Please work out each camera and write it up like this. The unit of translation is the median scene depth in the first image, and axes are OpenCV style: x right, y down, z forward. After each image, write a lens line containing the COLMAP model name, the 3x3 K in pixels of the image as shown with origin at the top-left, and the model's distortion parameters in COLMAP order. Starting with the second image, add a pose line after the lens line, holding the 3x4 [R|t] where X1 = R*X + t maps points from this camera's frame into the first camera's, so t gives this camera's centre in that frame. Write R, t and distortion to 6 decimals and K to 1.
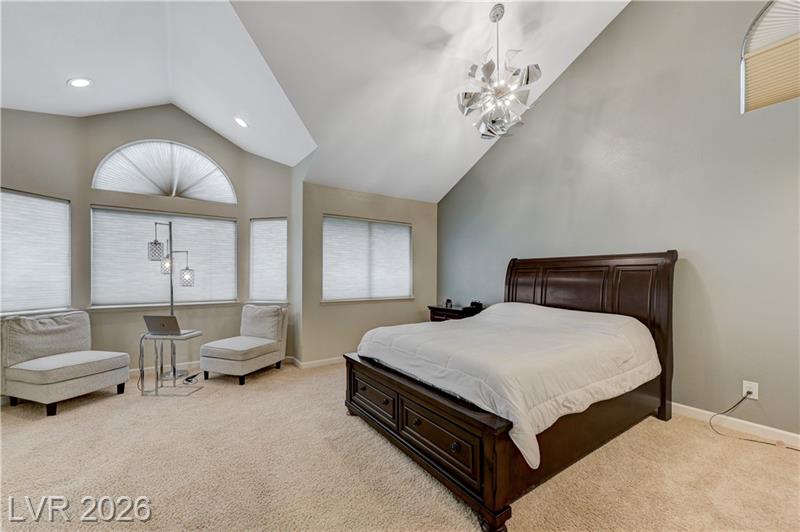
lens RADIAL K [[316.9, 0, 399.8], [0, 316.9, 271.3], [0, 0, 1]] dist [0.000519, -0.000104]
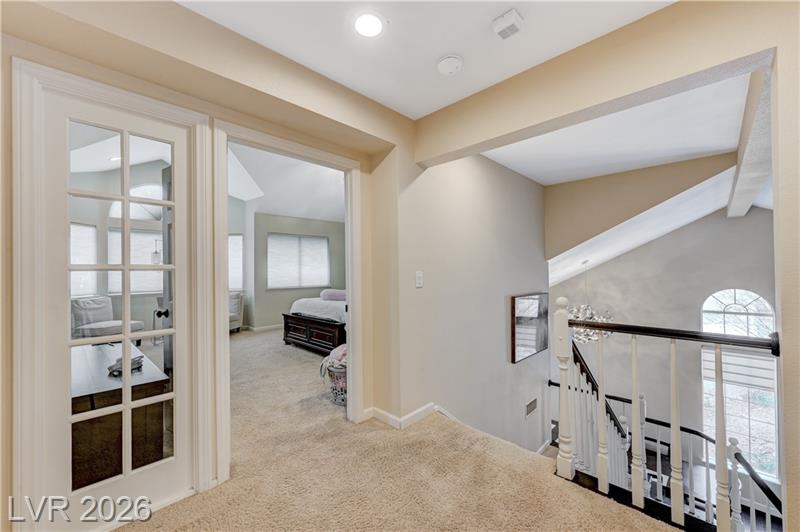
lens RADIAL K [[316.9, 0, 400.5], [0, 316.9, 266.7], [0, 0, 1]] dist [0.000519, -0.000104]
pose [[0.982823, -0.007984, 0.184378, 0.112167], [0.007545, 0.999967, 0.003082, -0.012870], [-0.184397, -0.001637, 0.982851, -0.659029]]
